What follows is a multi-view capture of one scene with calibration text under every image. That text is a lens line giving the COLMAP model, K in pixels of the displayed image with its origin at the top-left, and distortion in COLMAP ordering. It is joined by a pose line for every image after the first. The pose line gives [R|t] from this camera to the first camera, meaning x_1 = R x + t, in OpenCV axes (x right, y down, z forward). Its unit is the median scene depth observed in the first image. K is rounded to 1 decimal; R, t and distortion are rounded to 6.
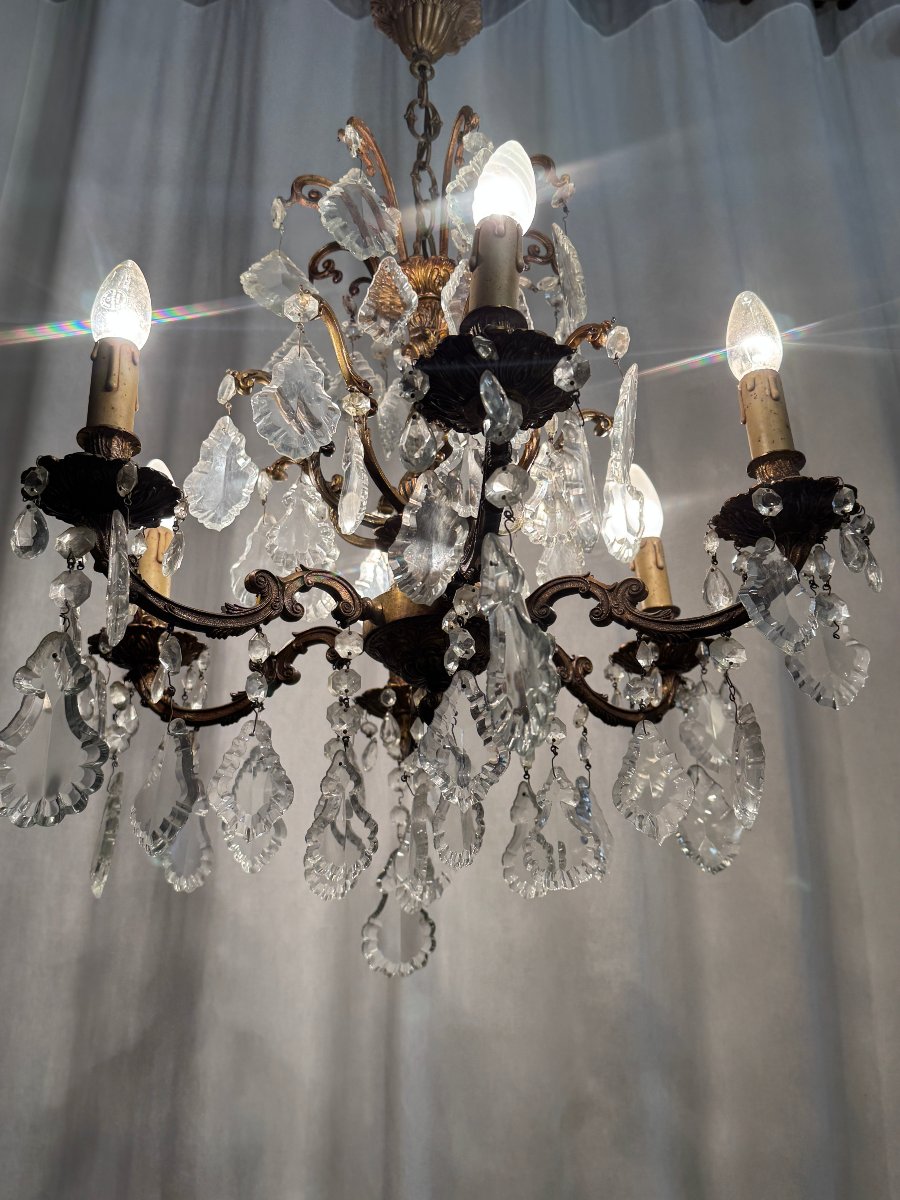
lens RADIAL K [[1077.0, 0, 450.0], [0, 1077.0, 600.0], [0, 0, 1]] dist [0.136037, -0.504438]
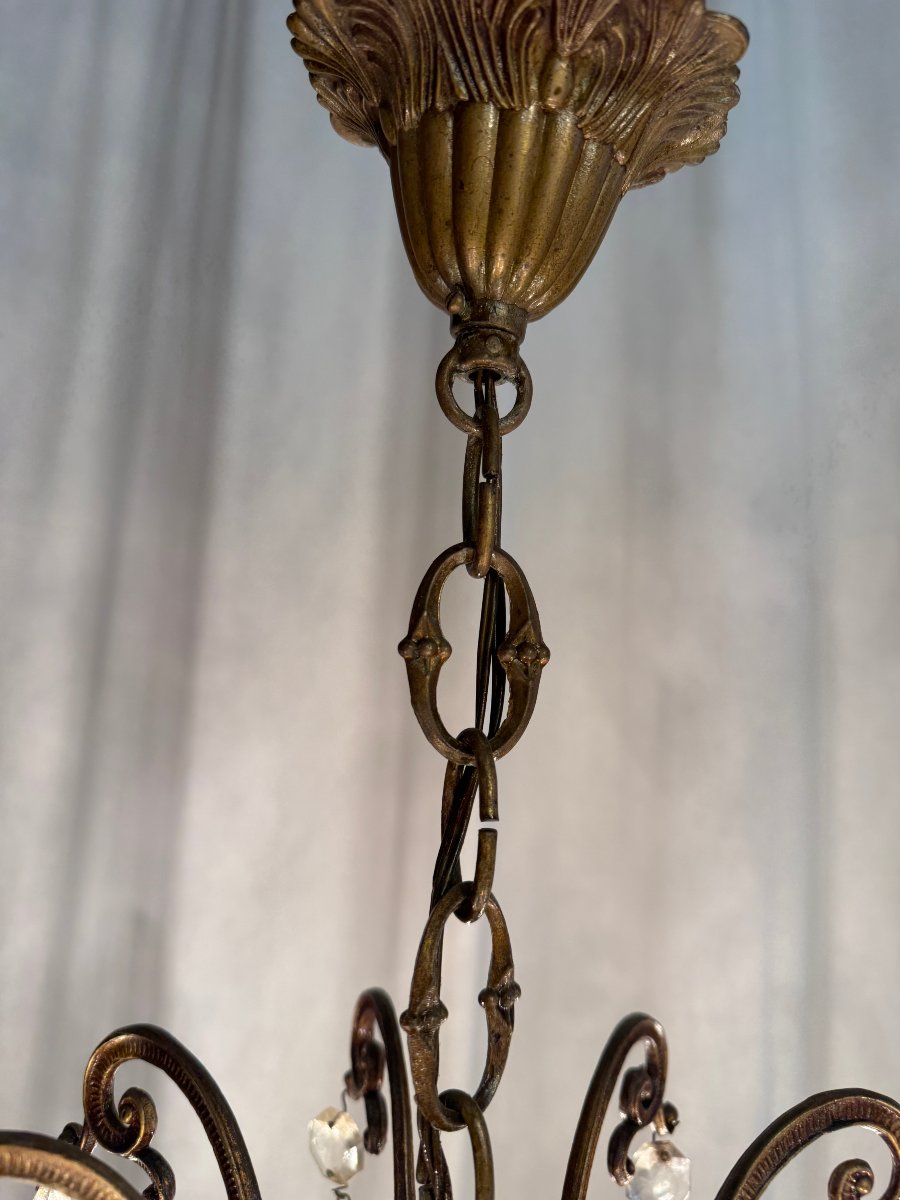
lens RADIAL K [[839.4, 0, 434.7], [0, 839.4, 602.8], [0, 0, 1]] dist [0.071795, -0.220039]
pose [[0.994941, 0.056222, -0.083254, -0.023115], [-0.033734, 0.967588, 0.250273, -0.636429], [0.094627, -0.246198, 0.964589, 1.020413]]
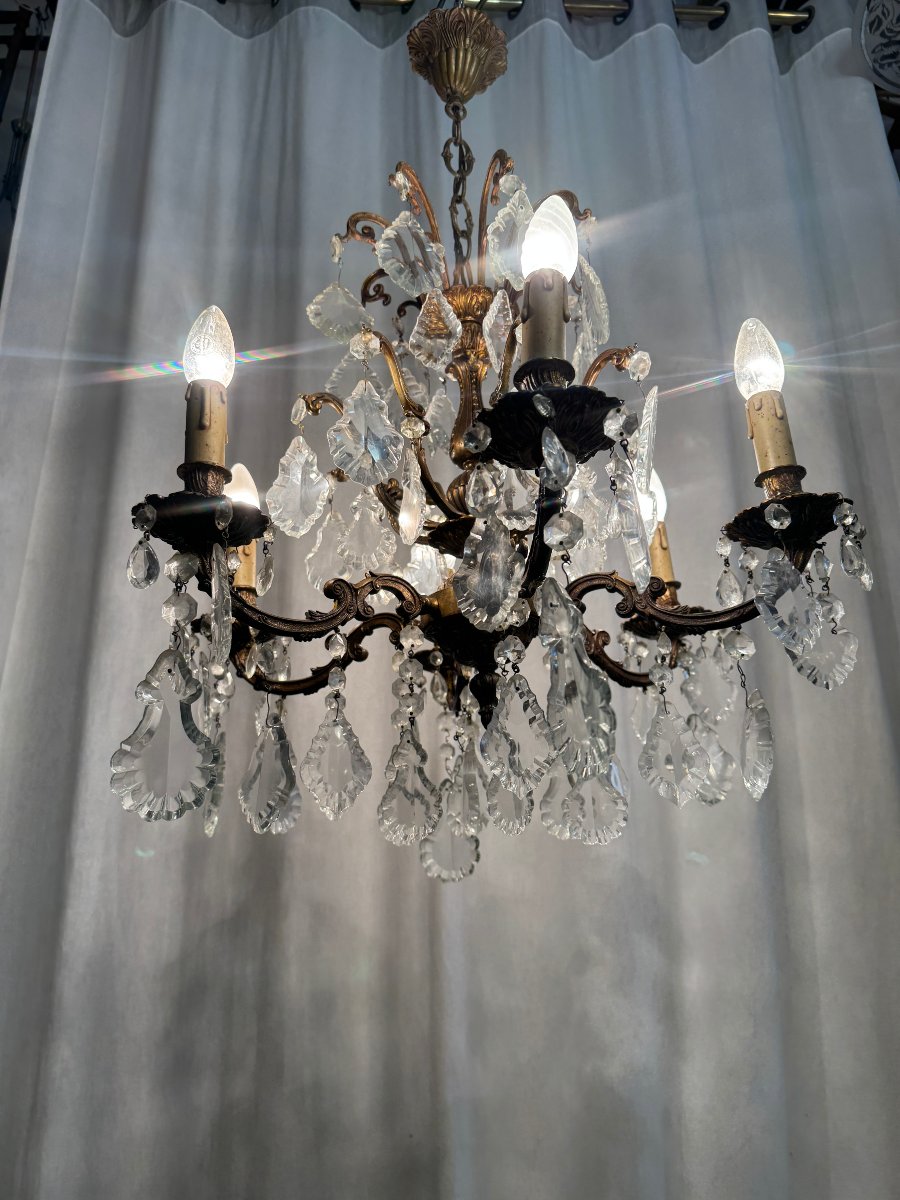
lens RADIAL K [[839.4, 0, 434.7], [0, 839.4, 602.8], [0, 0, 1]] dist [0.071795, -0.220039]
pose [[0.999583, -0.013438, -0.025562, -0.041576], [0.016051, 0.994349, 0.104943, -0.086588], [0.024008, -0.105309, 0.994150, 0.085245]]
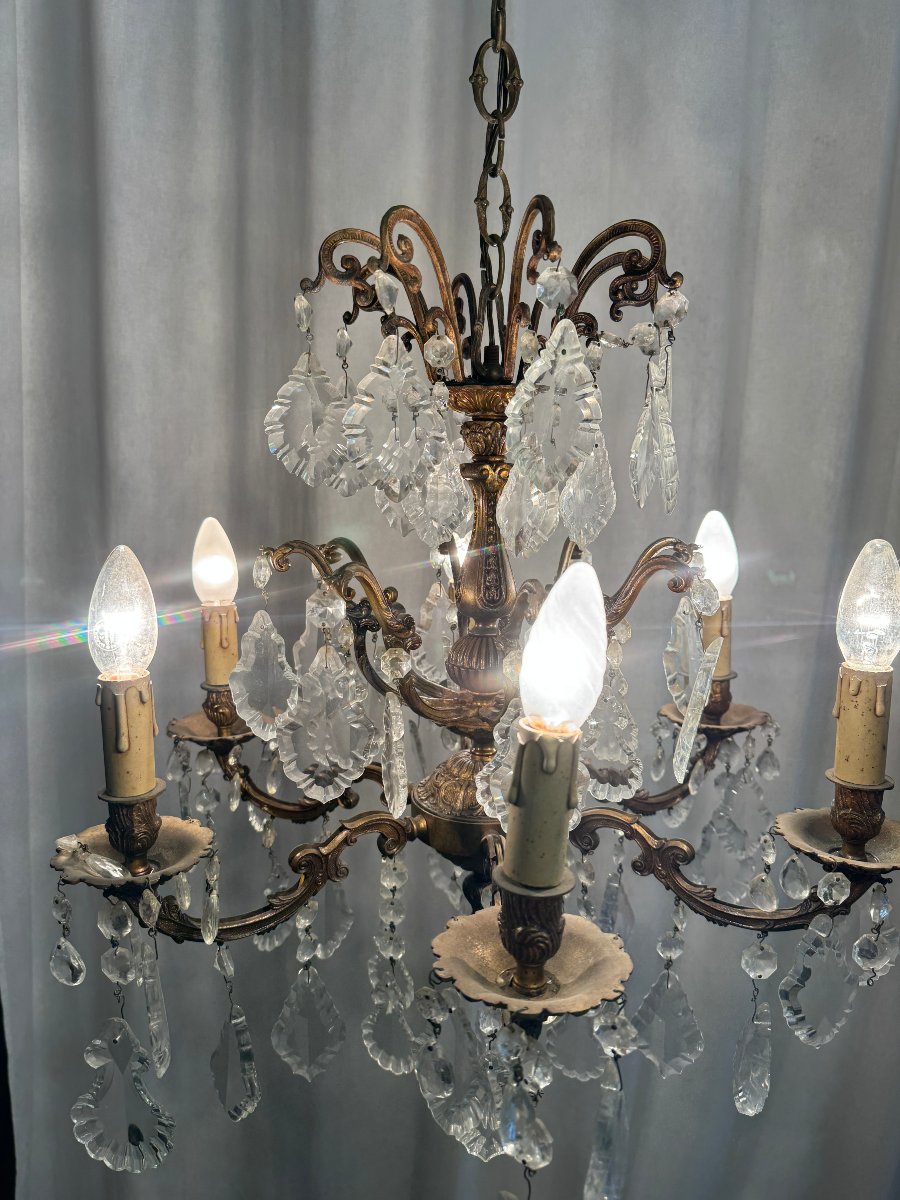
lens RADIAL K [[831.9, 0, 466.7], [0, 831.9, 600.3], [0, 0, 1]] dist [0.026991, -0.042814]
pose [[0.995764, 0.054179, -0.074292, 0.020168], [-0.006574, 0.847853, 0.530191, -0.560804], [0.091713, -0.527457, 0.844617, 0.431937]]
